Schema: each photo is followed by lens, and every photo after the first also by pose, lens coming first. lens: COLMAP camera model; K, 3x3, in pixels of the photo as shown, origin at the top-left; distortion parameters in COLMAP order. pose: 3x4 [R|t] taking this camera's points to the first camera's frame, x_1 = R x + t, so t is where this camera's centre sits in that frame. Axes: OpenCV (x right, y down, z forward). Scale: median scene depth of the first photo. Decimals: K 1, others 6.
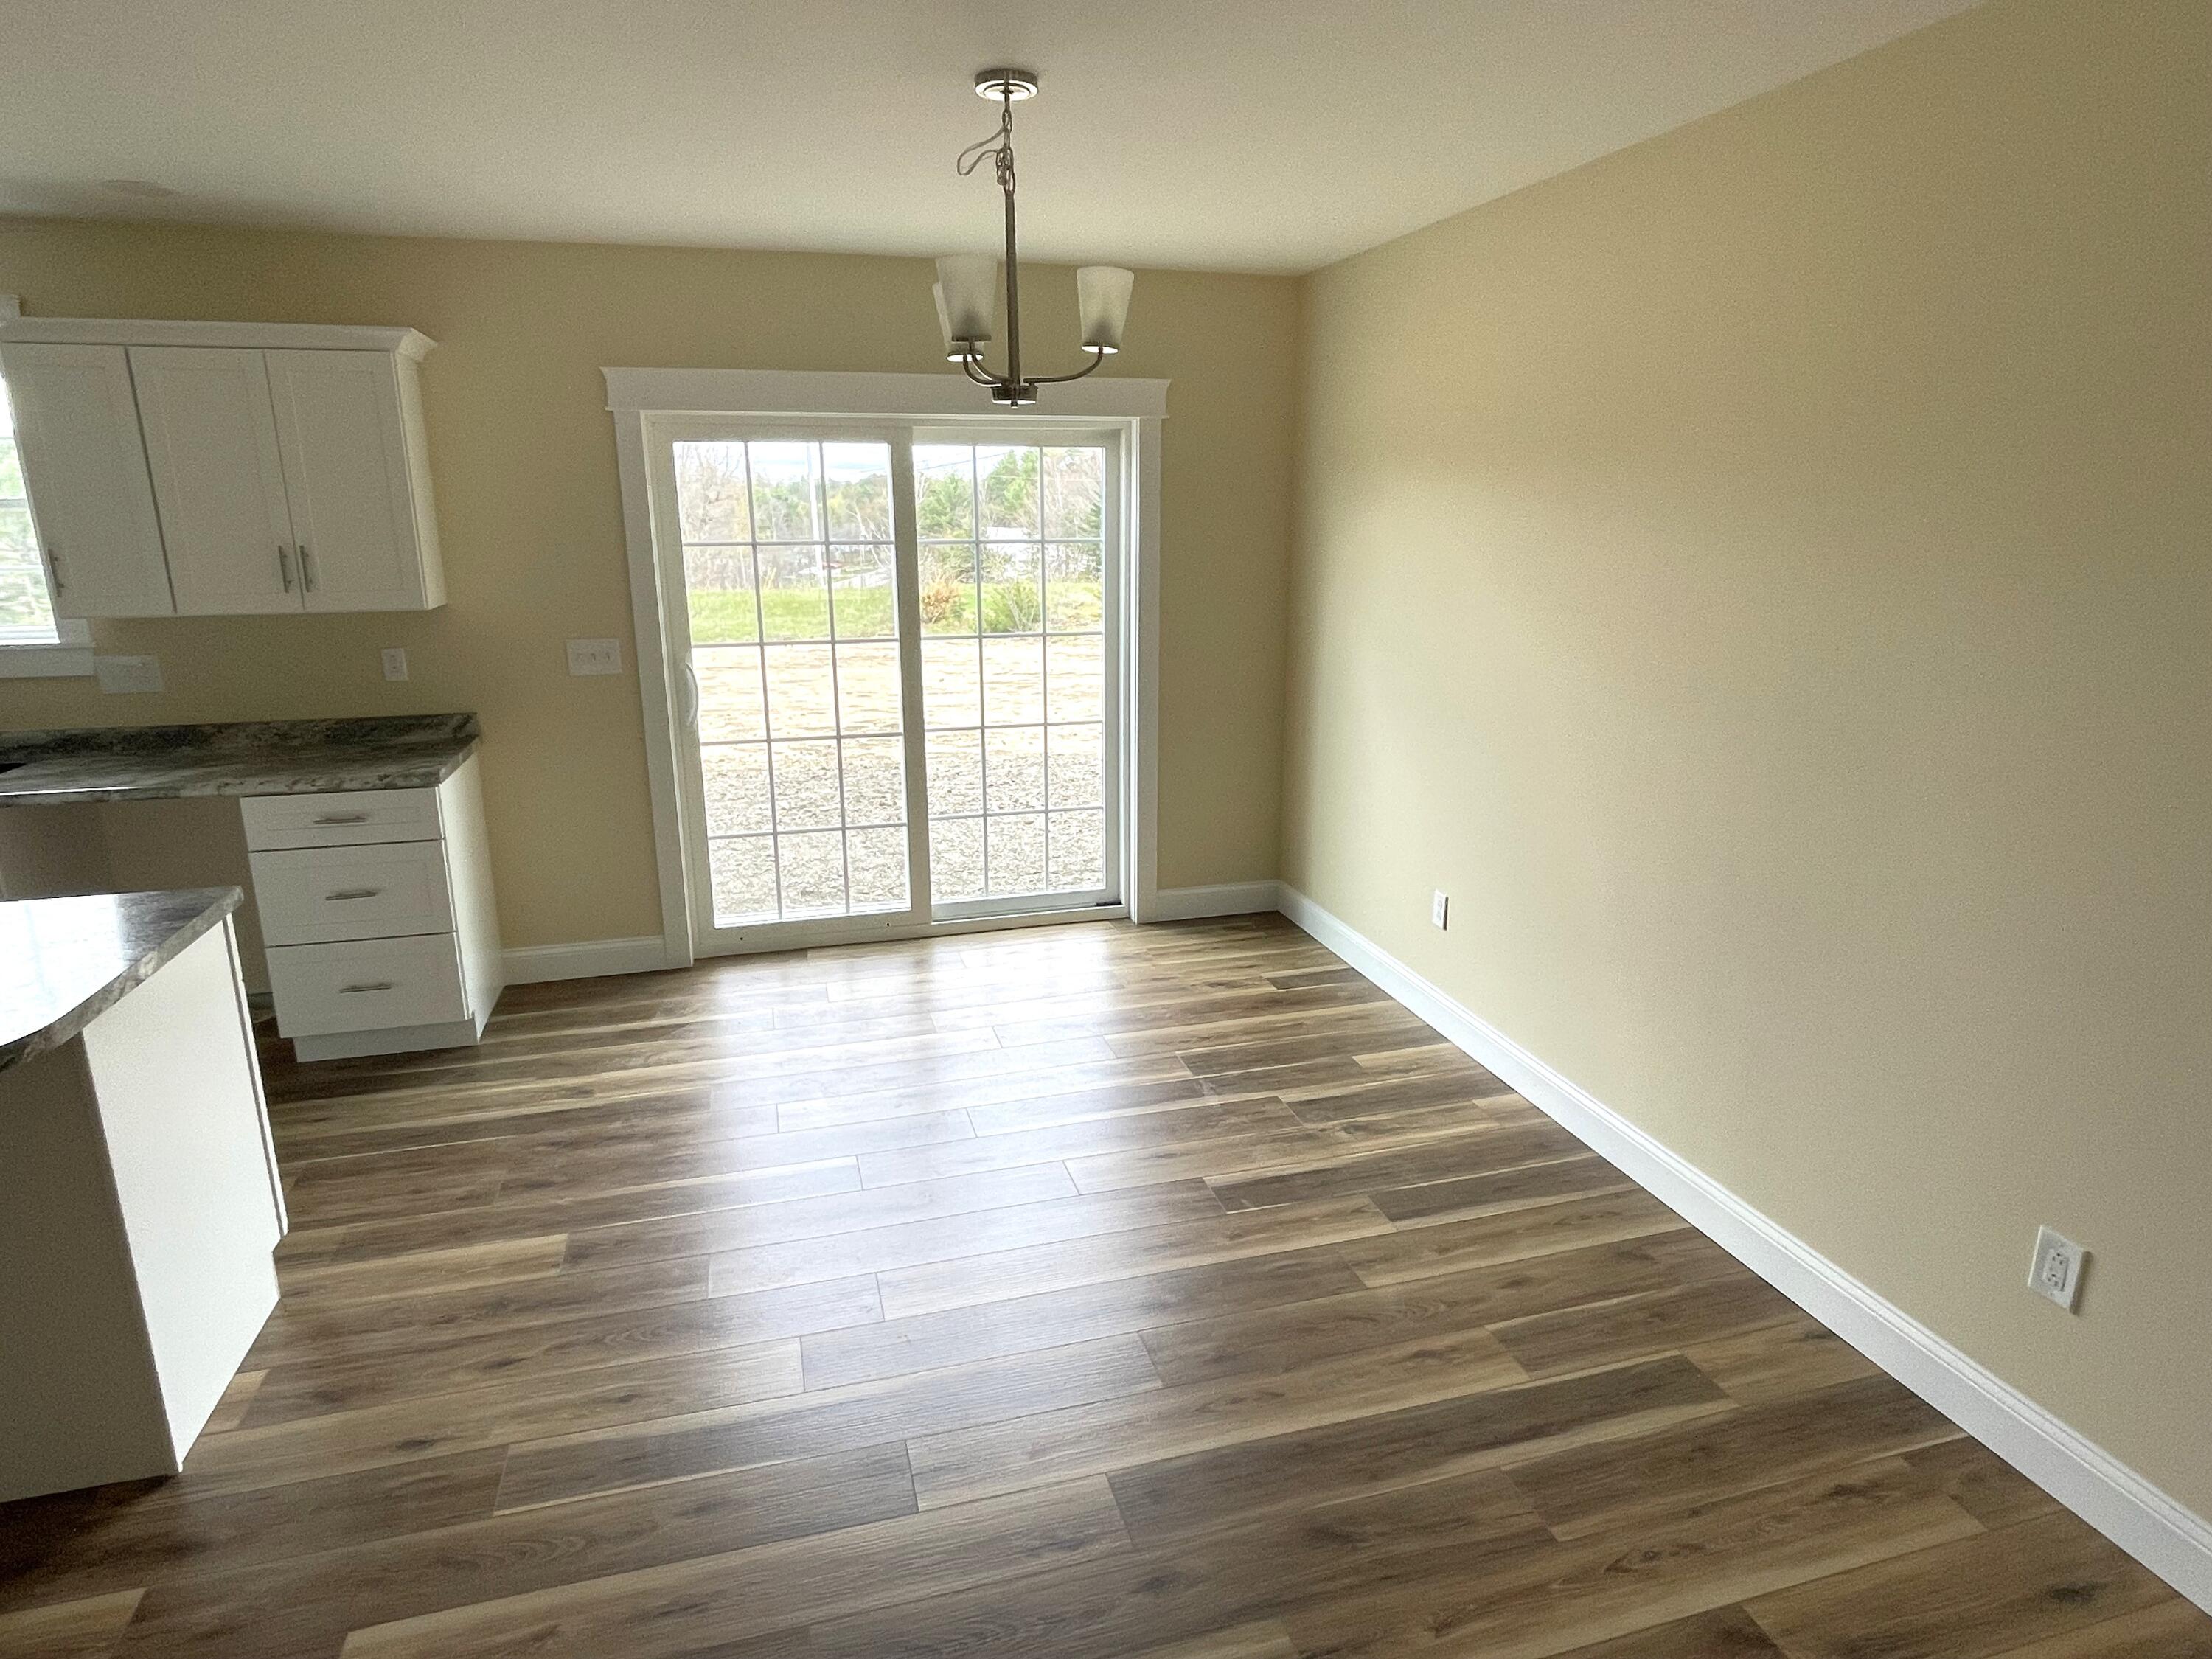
lens RADIAL K [[1262.9, 0, 1098.3], [0, 1262.9, 826.7], [0, 0, 1]] dist [-0.002961, 0.001288]
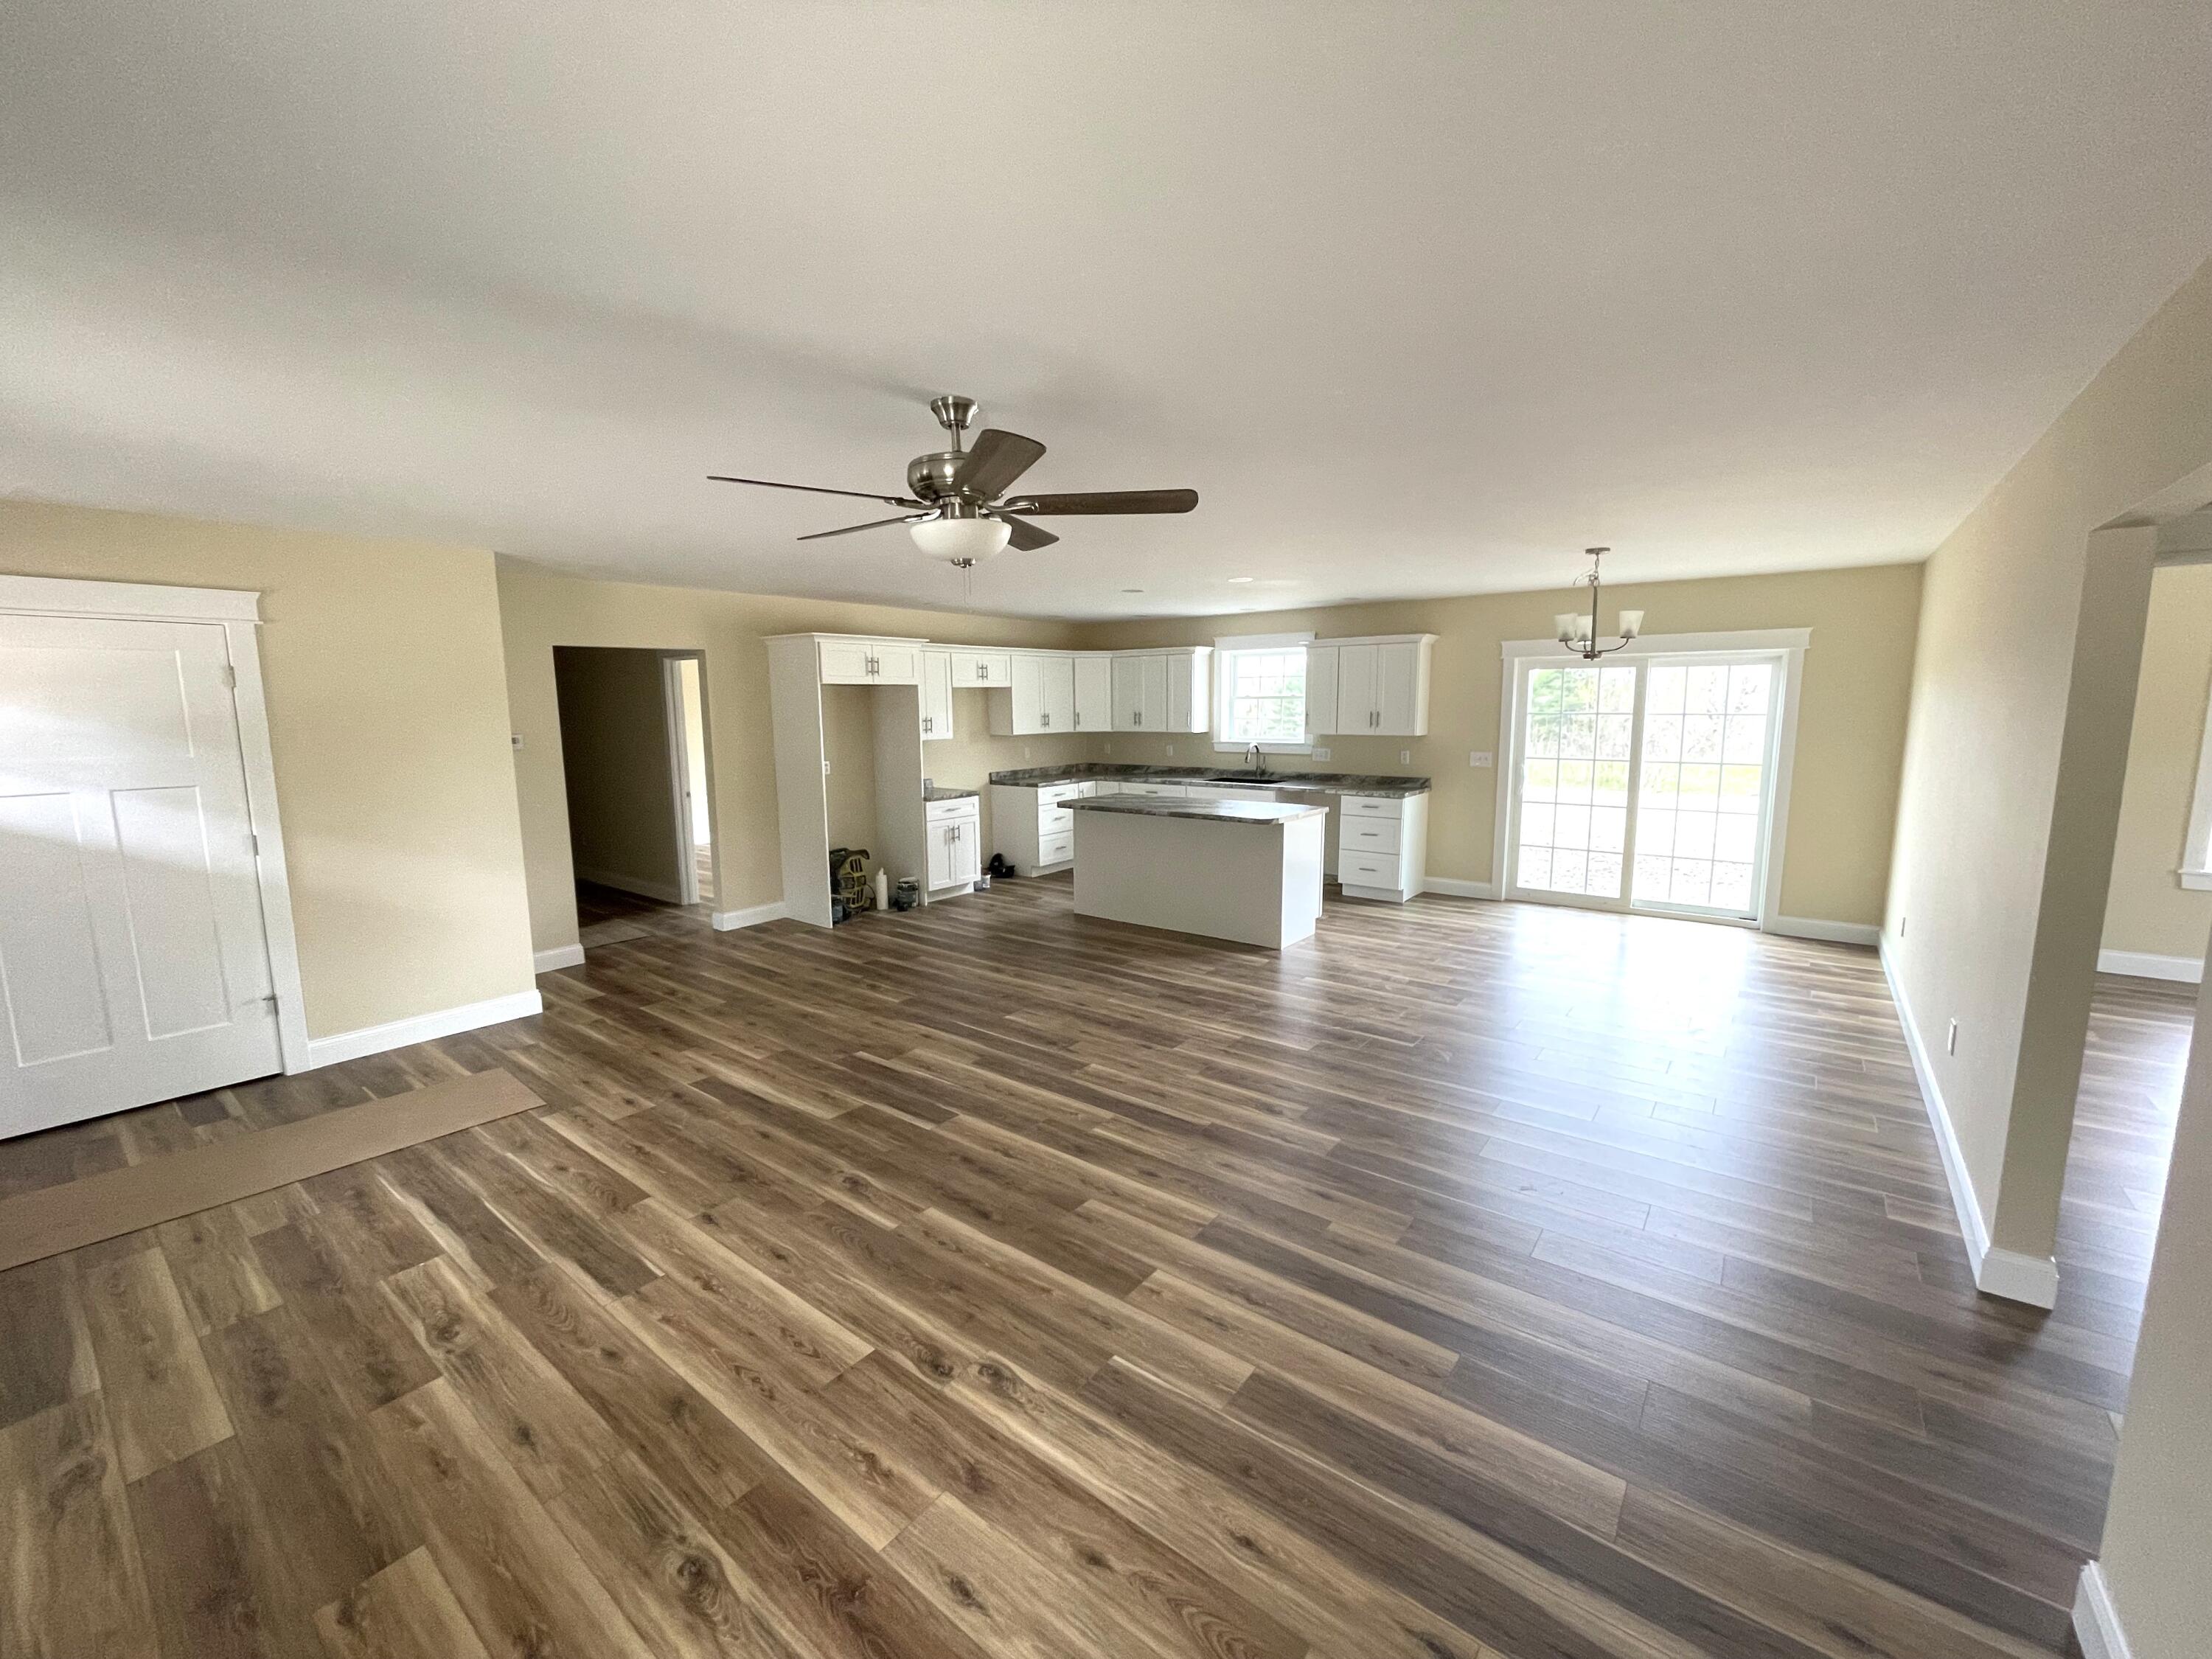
lens RADIAL K [[887.2, 0, 1094.9], [0, 887.2, 822.0], [0, 0, 1]] dist [0.002744, 0.000204]
pose [[0.598248, 0.111088, -0.793574, 0.501560], [-0.197898, 0.980149, -0.011982, 0.143846], [0.776490, 0.164215, 0.608356, -0.558769]]
